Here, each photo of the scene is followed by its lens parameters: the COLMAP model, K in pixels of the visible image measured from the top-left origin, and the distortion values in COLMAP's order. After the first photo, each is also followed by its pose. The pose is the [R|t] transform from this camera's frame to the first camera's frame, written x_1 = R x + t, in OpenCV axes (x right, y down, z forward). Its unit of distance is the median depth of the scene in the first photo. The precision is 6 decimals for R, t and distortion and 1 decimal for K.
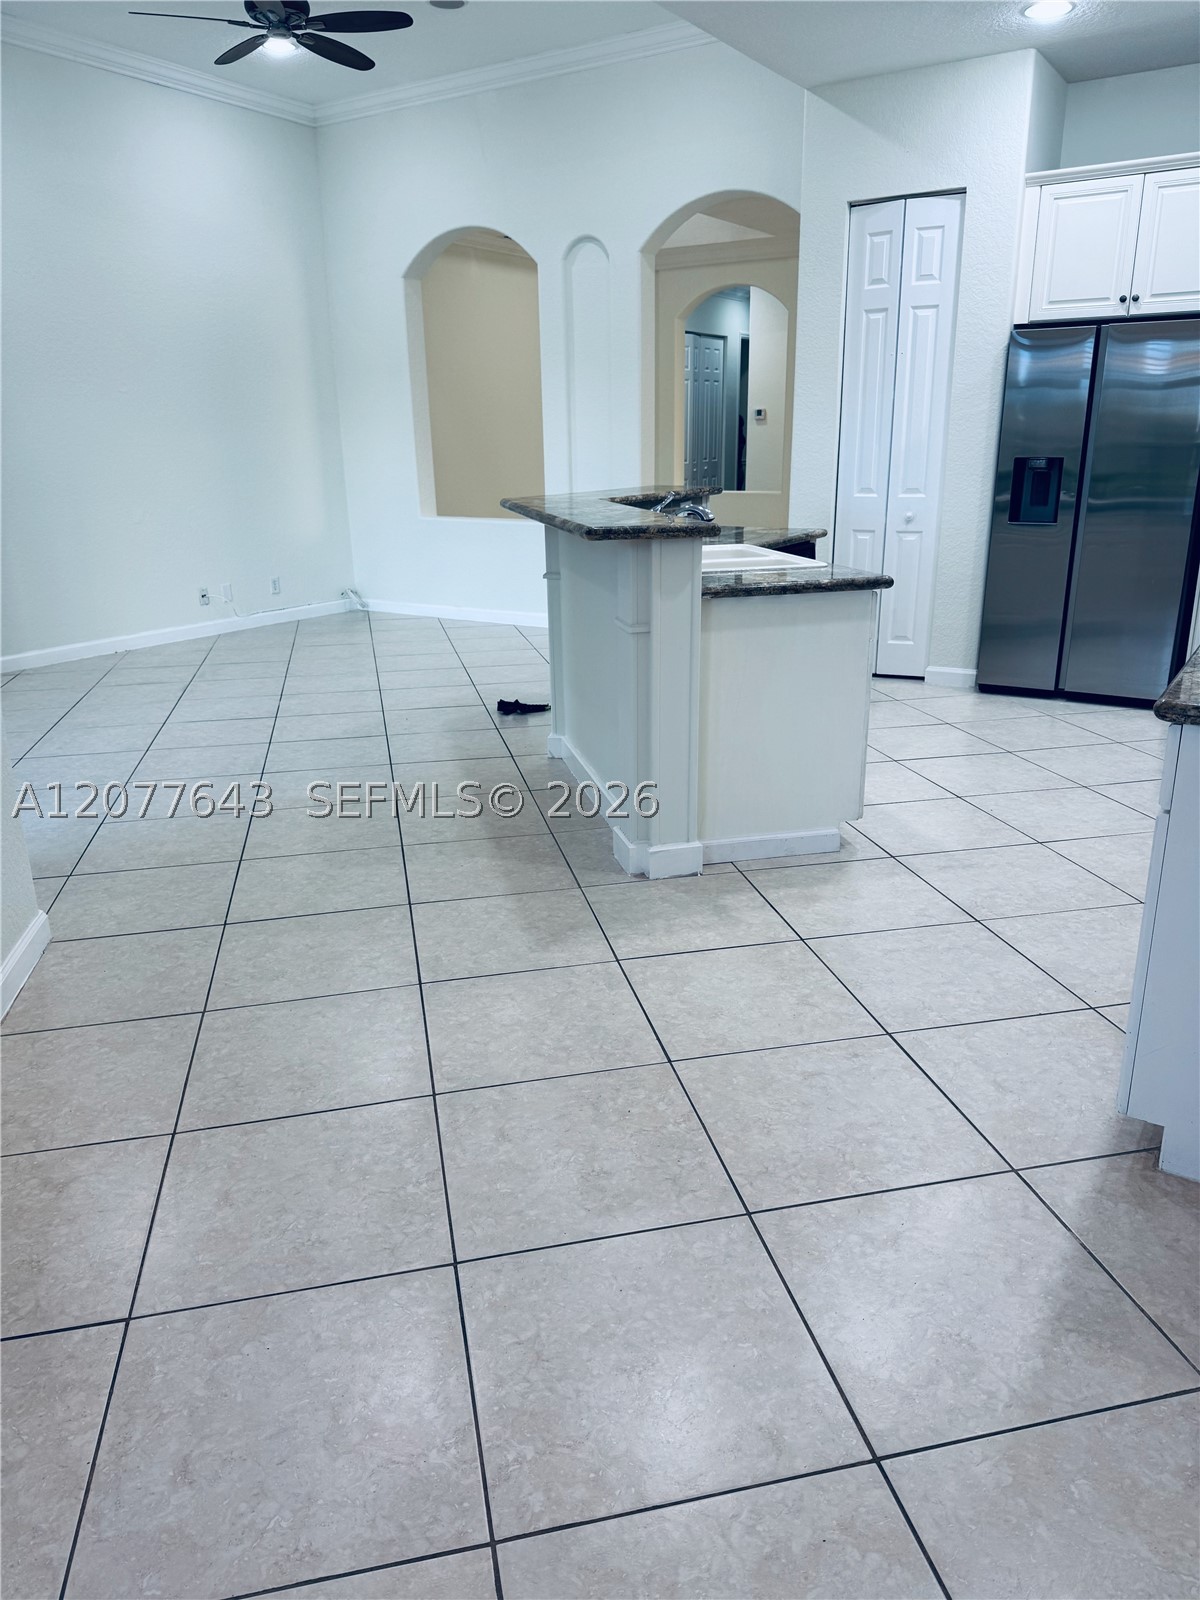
lens RADIAL K [[1174.6, 0, 601.0], [0, 1174.6, 767.1], [0, 0, 1]] dist [0.129091, -0.138688]
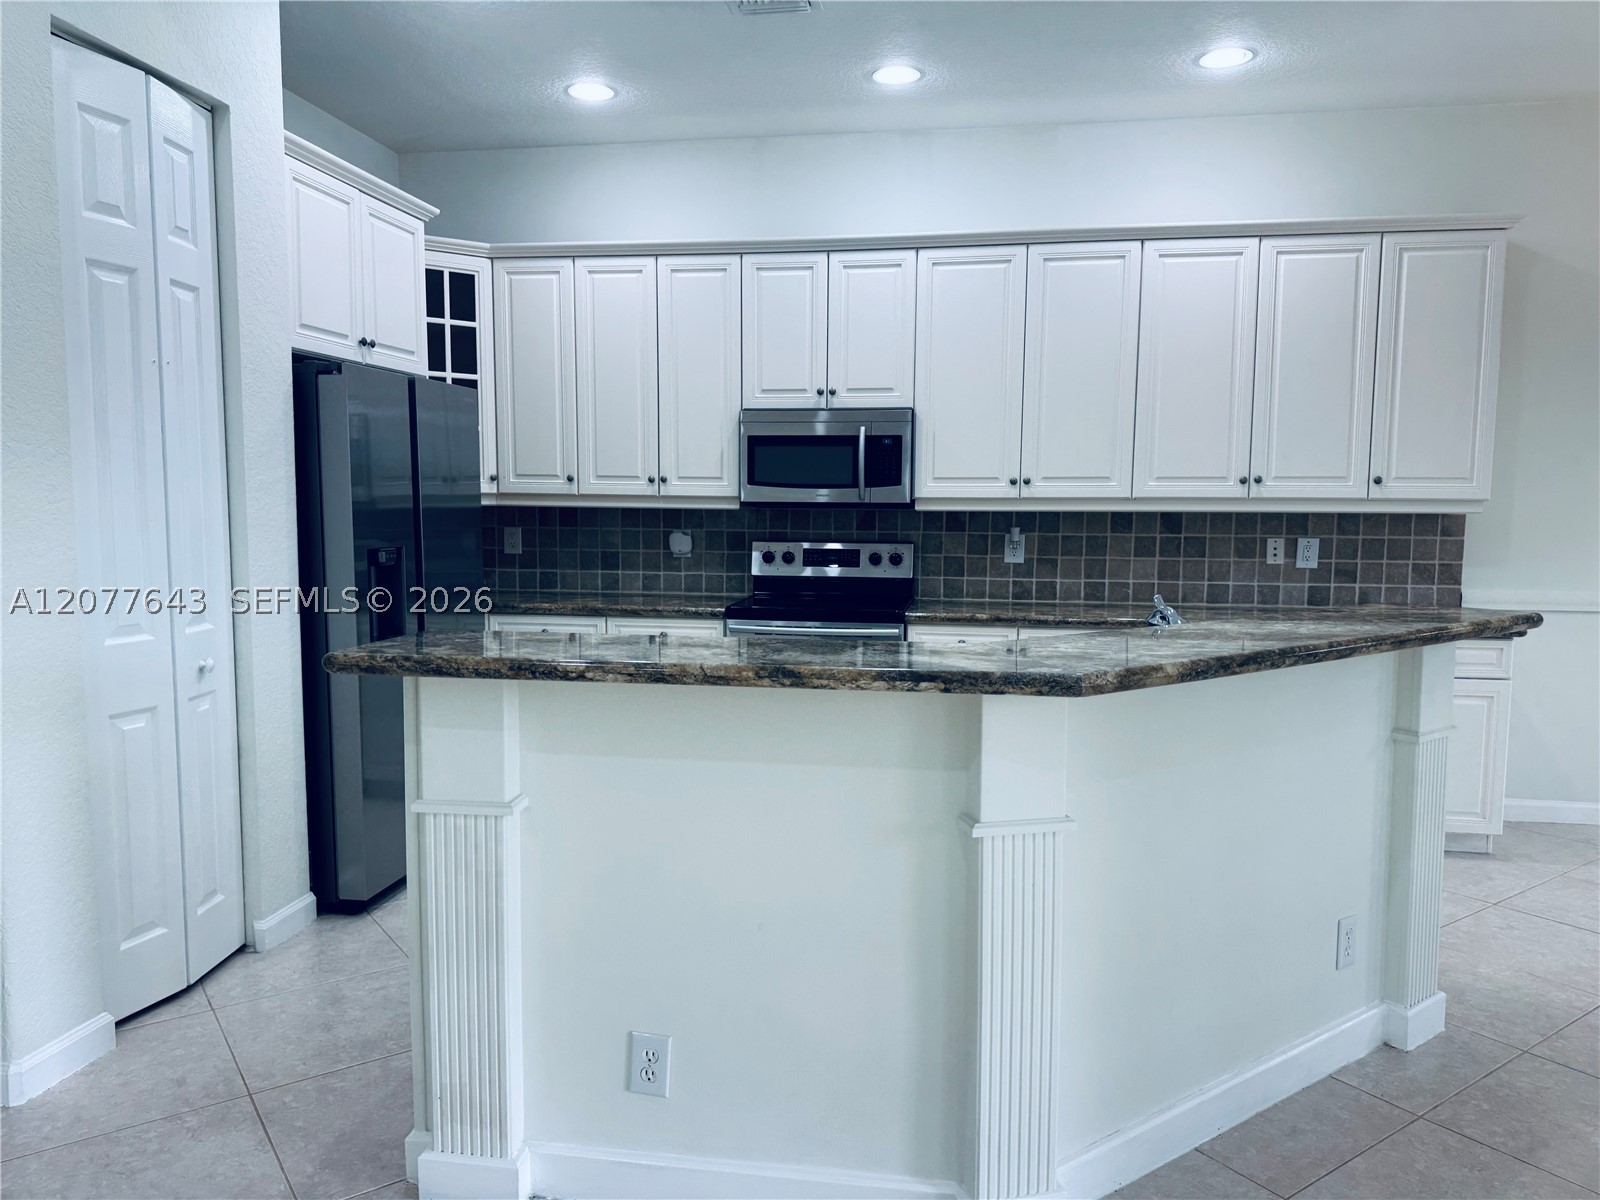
lens RADIAL K [[1128.4, 0, 791.4], [0, 1128.4, 597.4], [0, 0, 1]] dist [0.094238, -0.139156]
pose [[-0.393995, -0.074237, 0.916110, -0.333305], [0.252125, 0.949769, 0.185397, -0.300998], [-0.883856, 0.304020, -0.355487, 1.061982]]
